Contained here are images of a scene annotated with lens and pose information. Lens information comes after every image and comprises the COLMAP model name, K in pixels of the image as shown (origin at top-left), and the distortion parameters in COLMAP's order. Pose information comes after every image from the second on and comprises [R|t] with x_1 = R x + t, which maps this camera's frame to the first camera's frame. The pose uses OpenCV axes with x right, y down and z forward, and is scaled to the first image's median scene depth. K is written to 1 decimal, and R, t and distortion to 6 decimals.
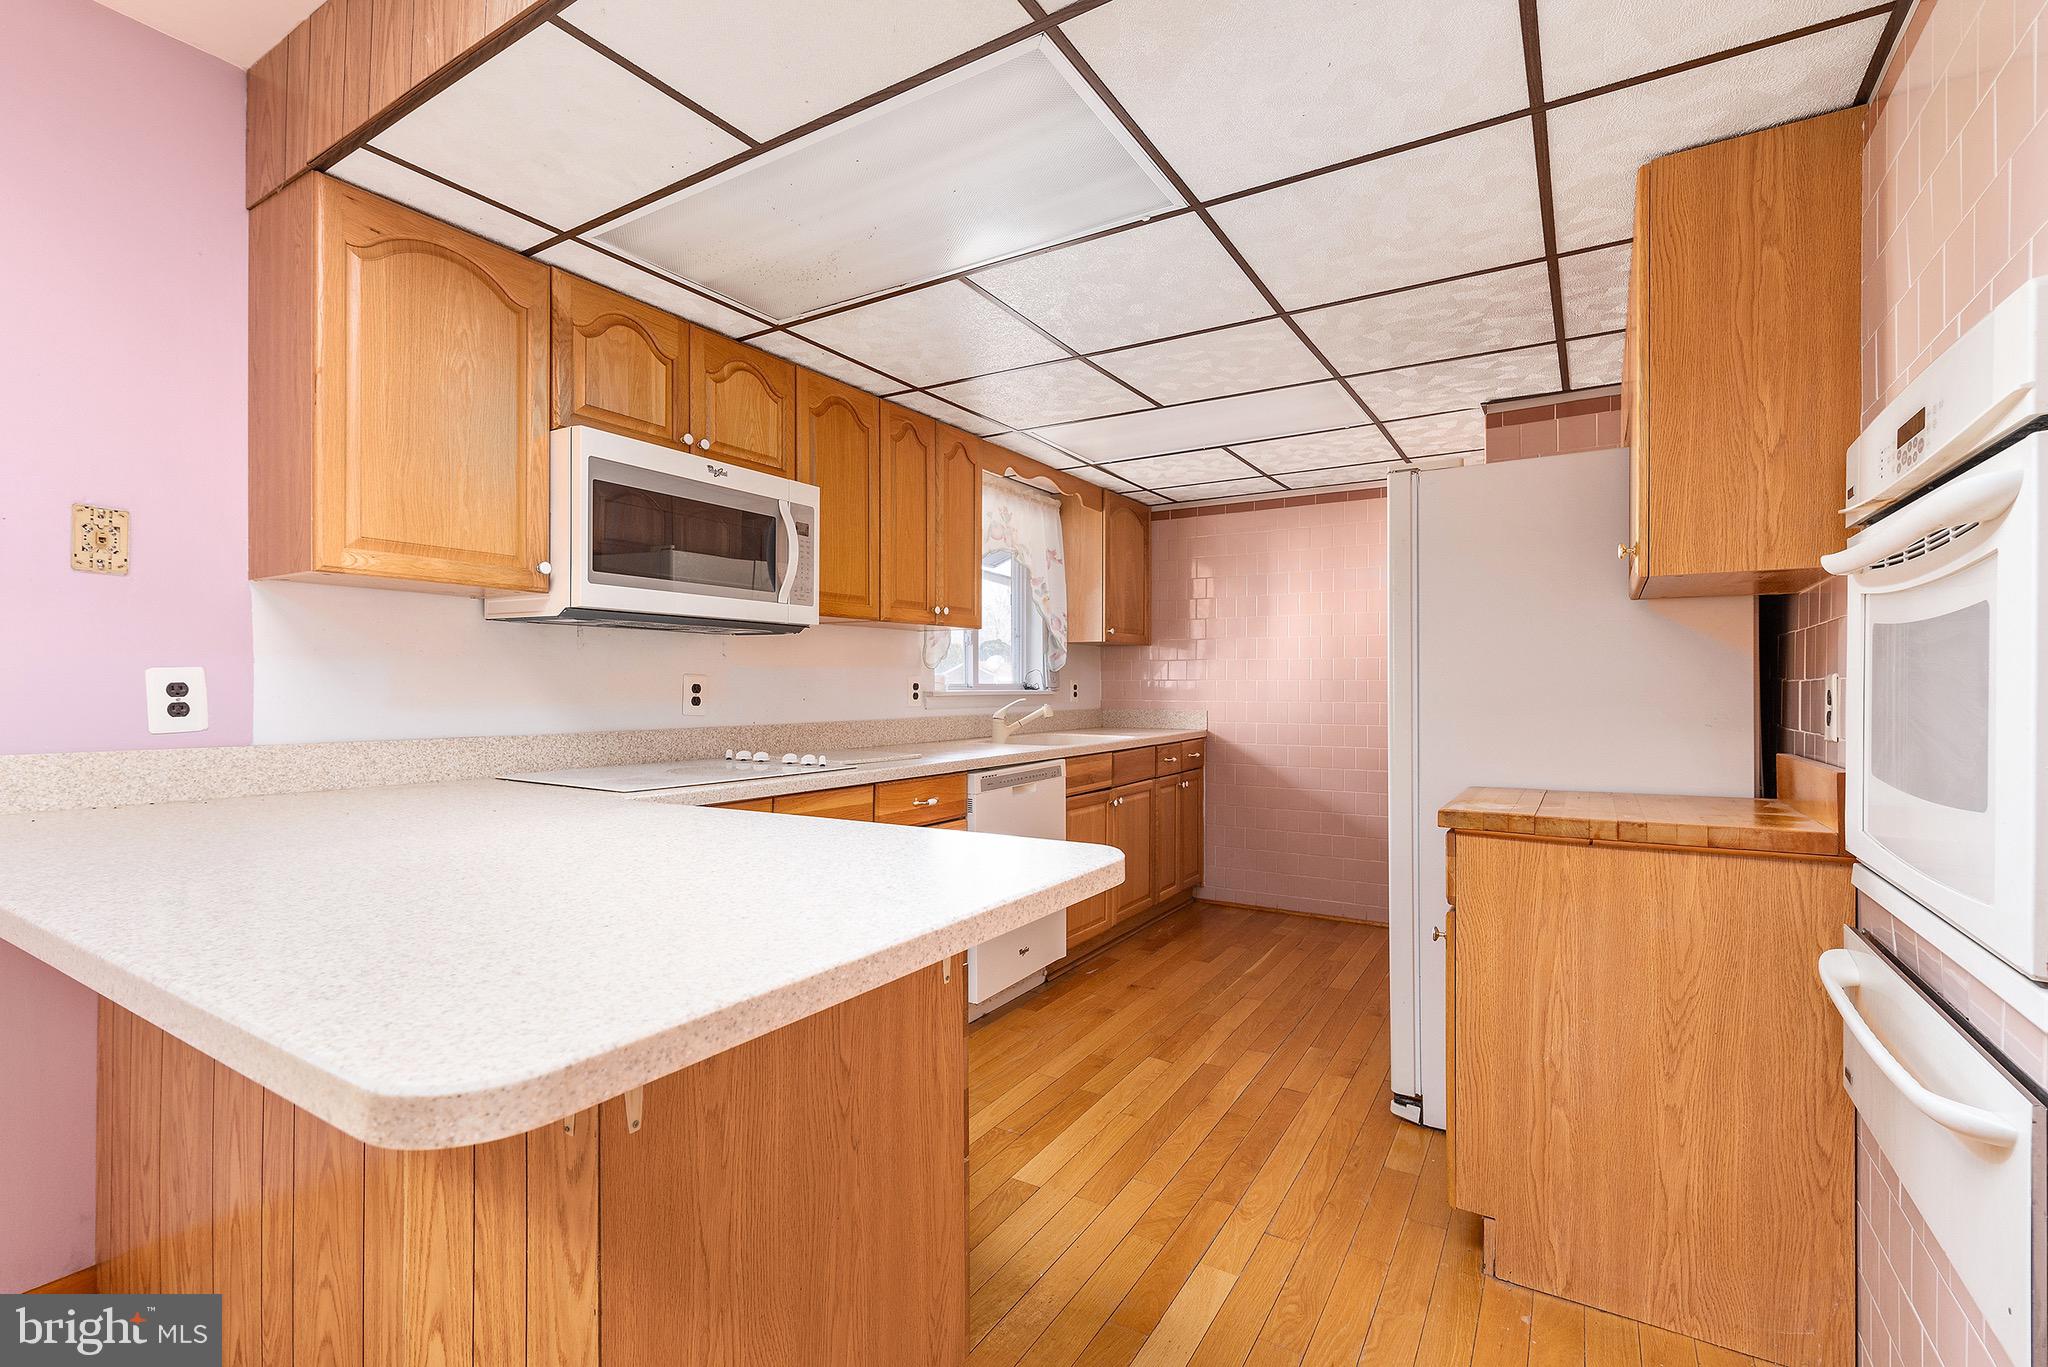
lens RADIAL K [[900.1, 0, 1032.0], [0, 900.1, 688.2], [0, 0, 1]] dist [0.000174, 0.000139]
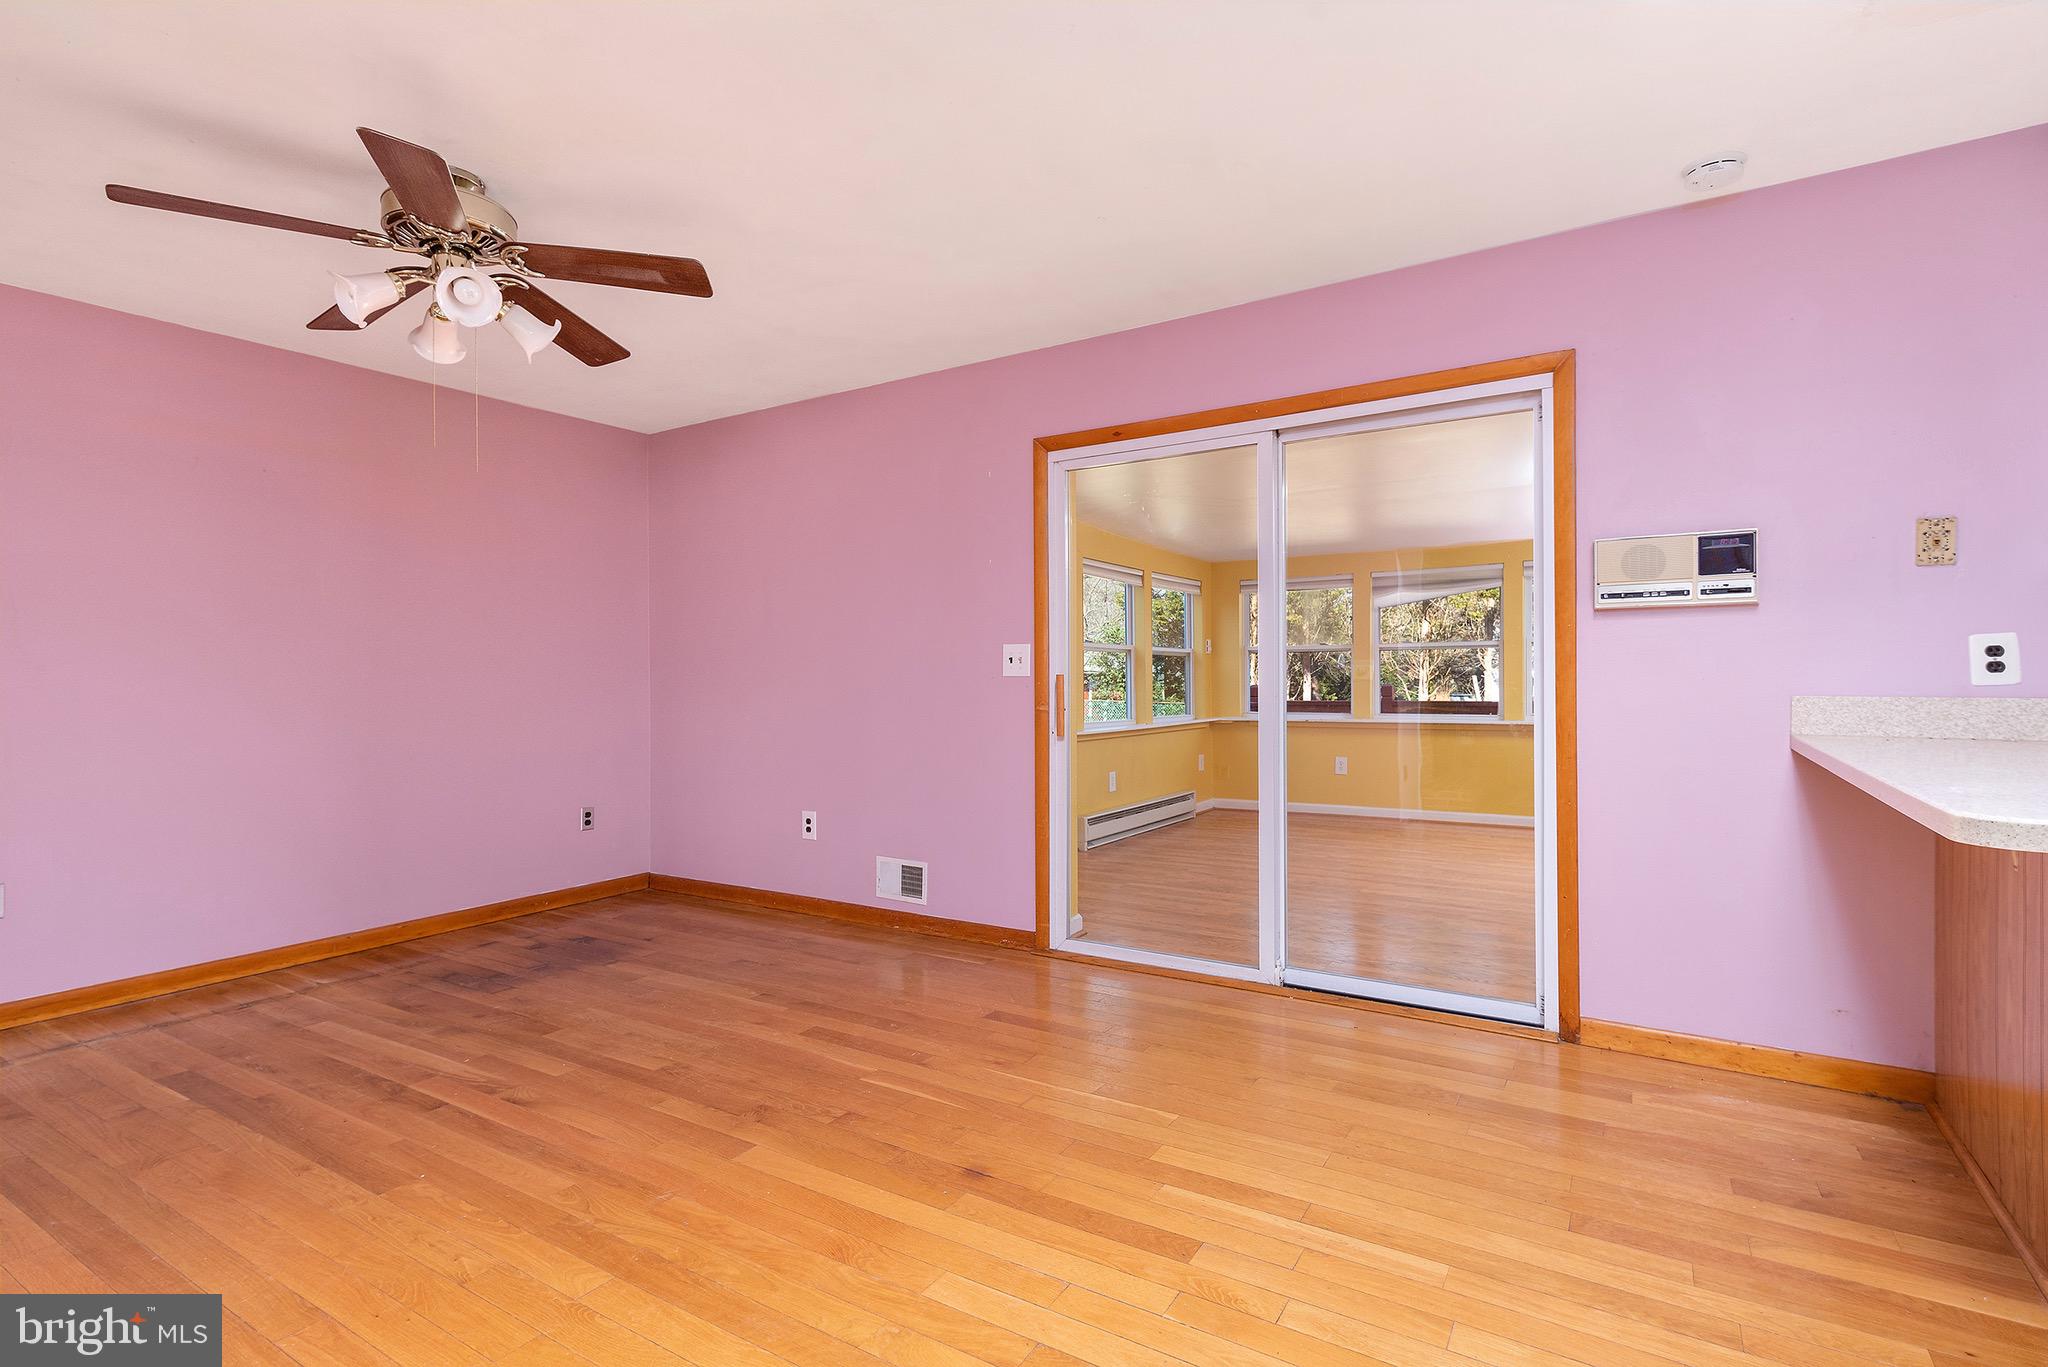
lens RADIAL K [[998.2, 0, 1024.0], [0, 998.2, 683.5], [0, 0, 1]] dist [0.009608, -0.000140]
pose [[-0.023356, -0.003738, -0.999720, 0.423803], [0.001141, 0.999992, -0.003766, 0.043668], [0.999727, -0.001229, -0.023352, -0.280233]]
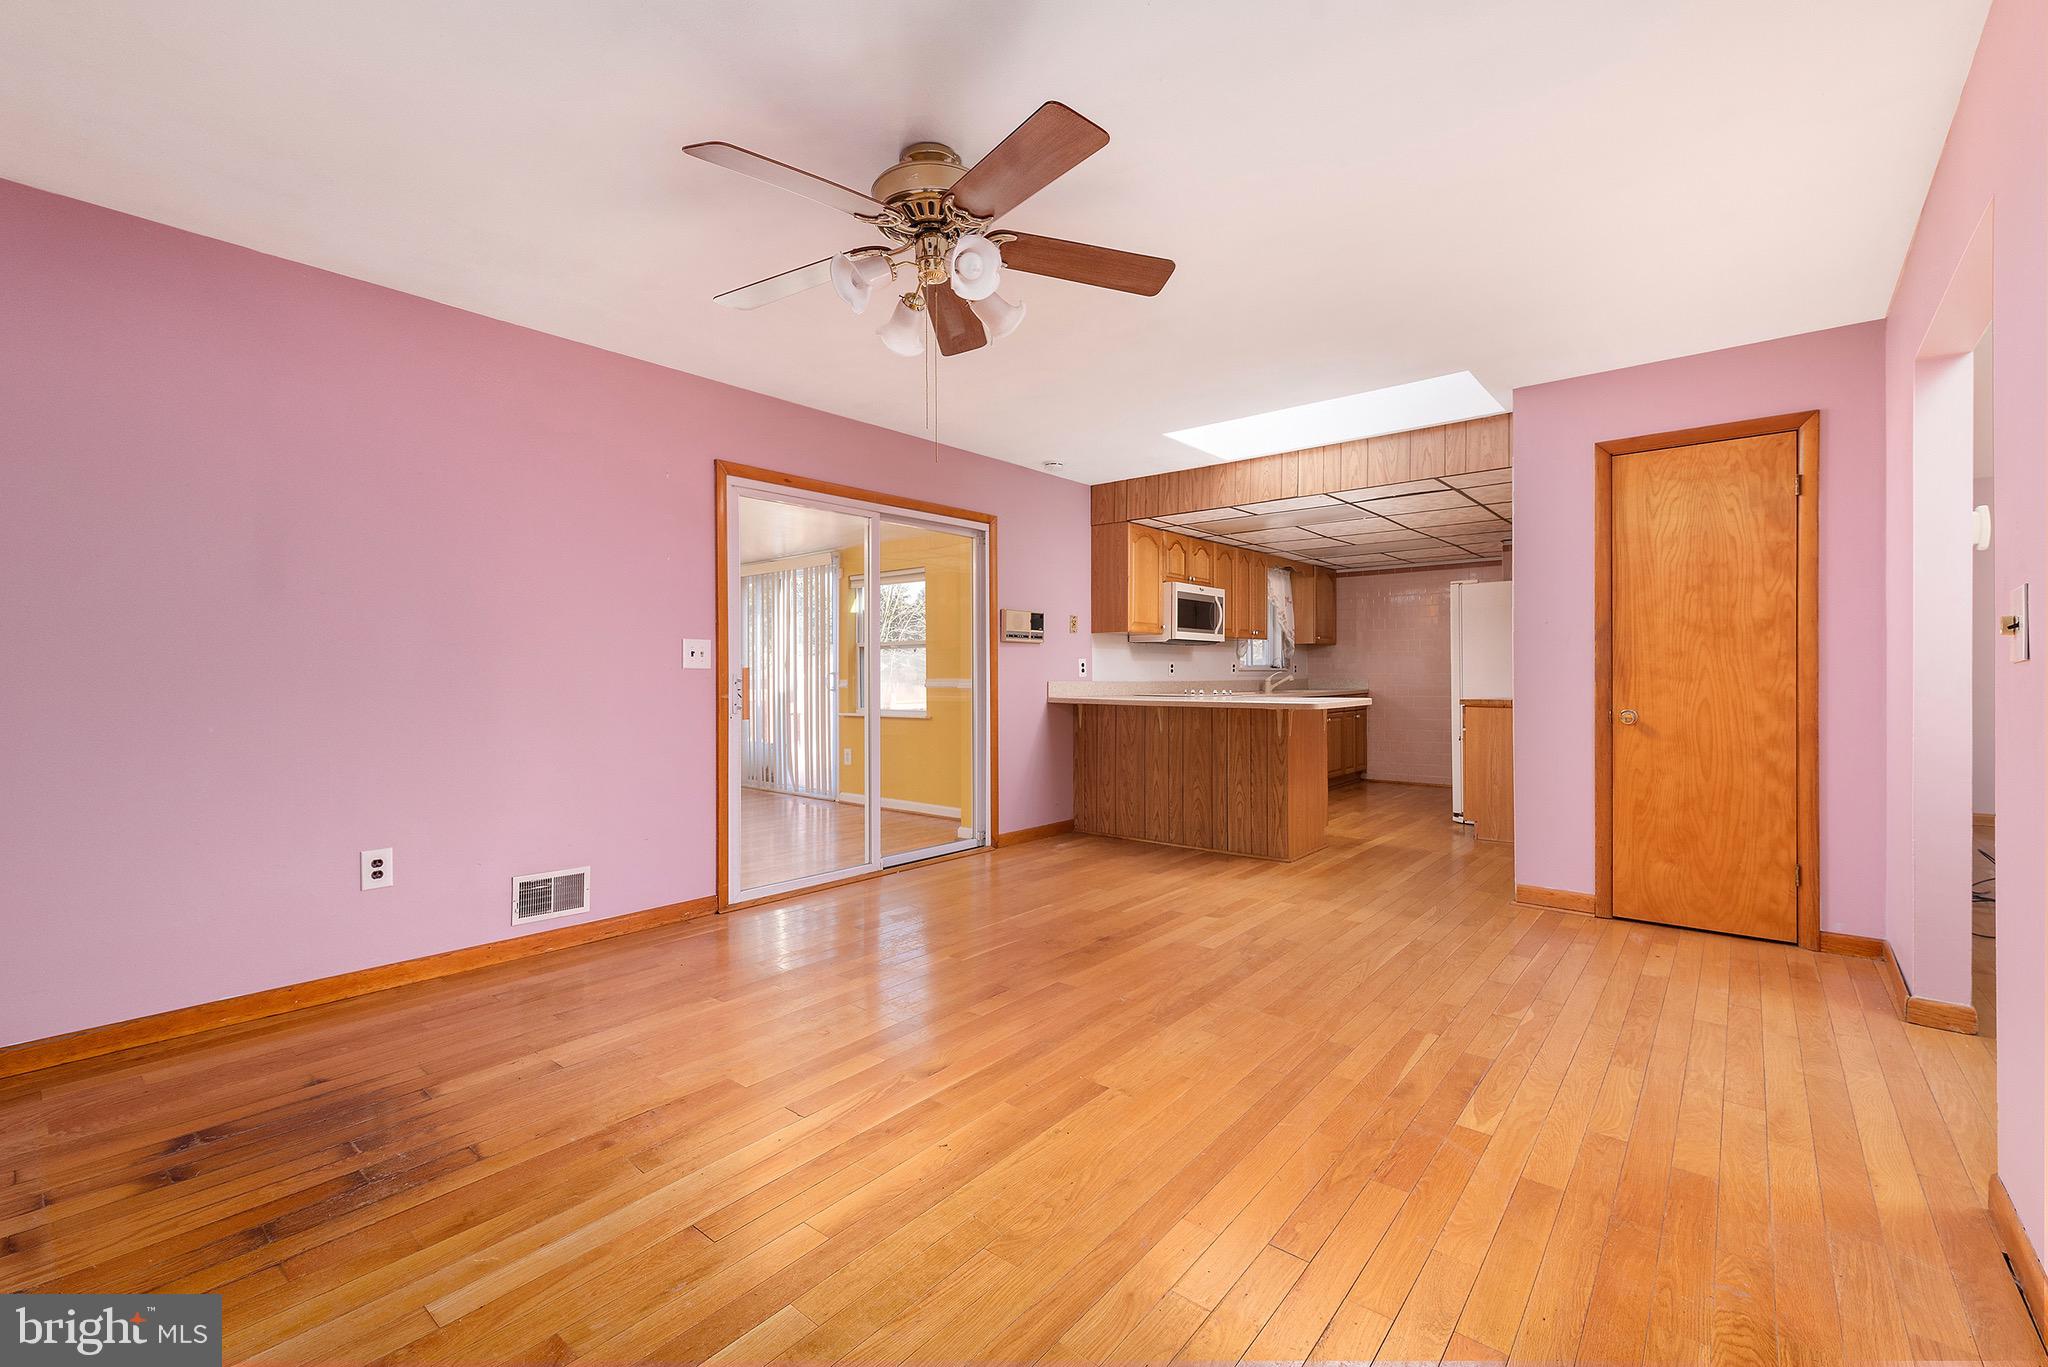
lens RADIAL K [[862.4, 0, 1037.9], [0, 862.4, 681.8], [0, 0, 1]] dist [-0.000912, -0.000352]
pose [[0.989904, -0.008857, -0.141461, -0.560646], [0.009081, 0.999958, 0.000940, 0.055620], [0.141447, -0.002215, 0.989943, -2.106384]]
